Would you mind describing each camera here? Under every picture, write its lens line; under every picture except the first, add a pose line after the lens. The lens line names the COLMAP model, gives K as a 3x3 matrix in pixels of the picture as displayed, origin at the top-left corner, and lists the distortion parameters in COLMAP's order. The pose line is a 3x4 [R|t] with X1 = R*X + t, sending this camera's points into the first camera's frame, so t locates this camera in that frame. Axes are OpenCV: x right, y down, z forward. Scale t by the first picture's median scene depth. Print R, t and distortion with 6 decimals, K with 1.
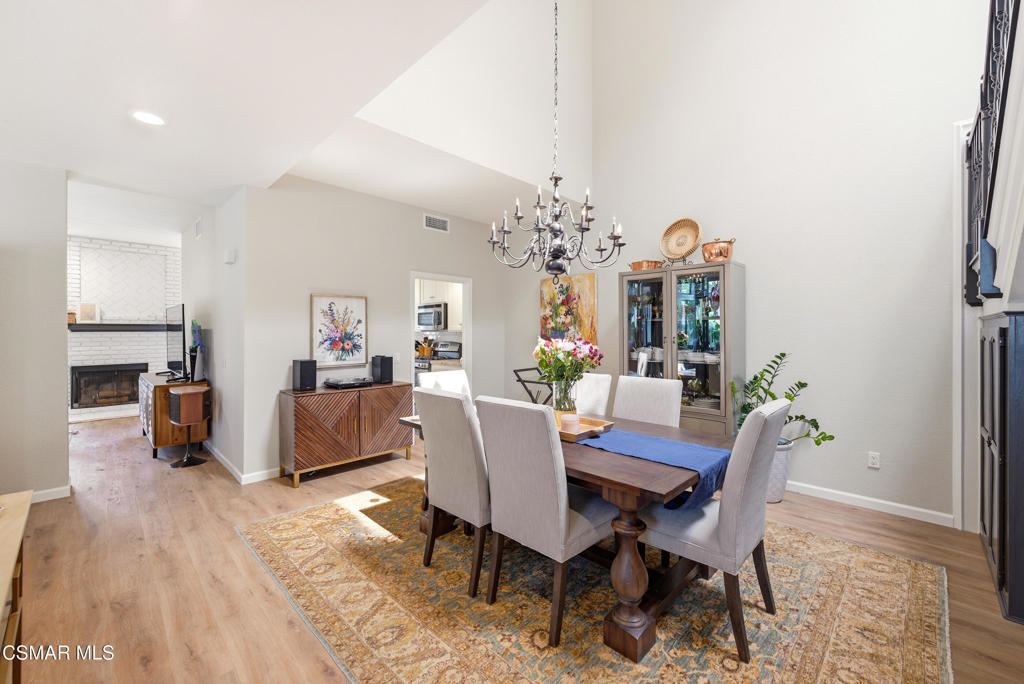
lens RADIAL K [[441.9, 0, 511.9], [0, 441.9, 333.7], [0, 0, 1]] dist [0.000740, 0.000039]
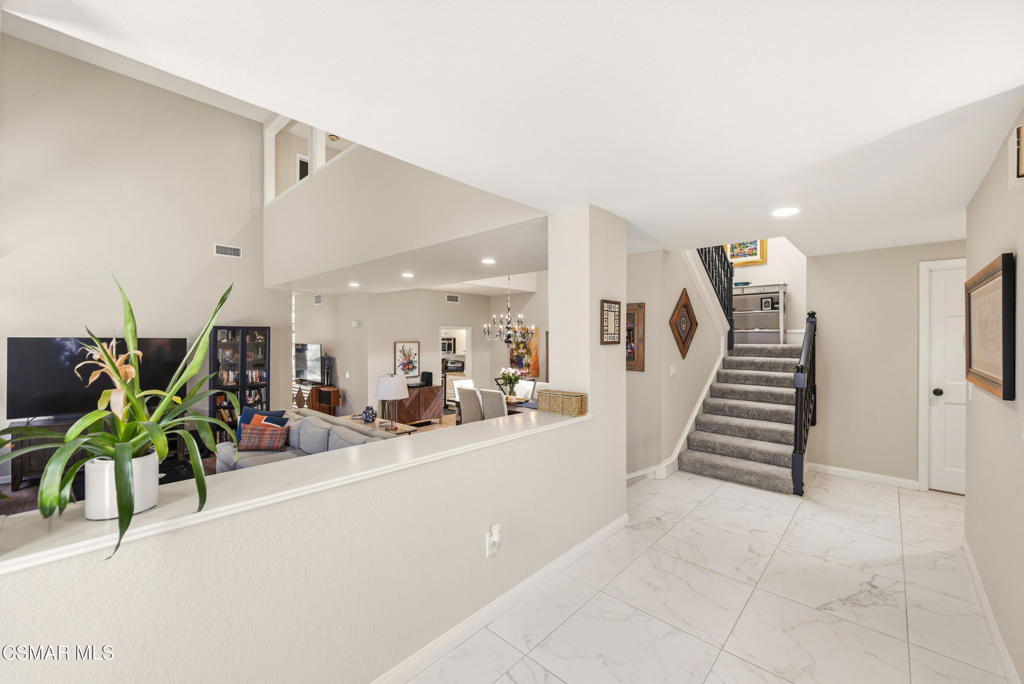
lens RADIAL K [[401.0, 0, 513.7], [0, 401.0, 343.3], [0, 0, 1]] dist [-0.000248, -0.000005]
pose [[0.999196, 0.002686, 0.040001, 0.018811], [-0.002761, 0.999995, 0.001832, -0.080564], [-0.039996, -0.001941, 0.999198, -0.792353]]
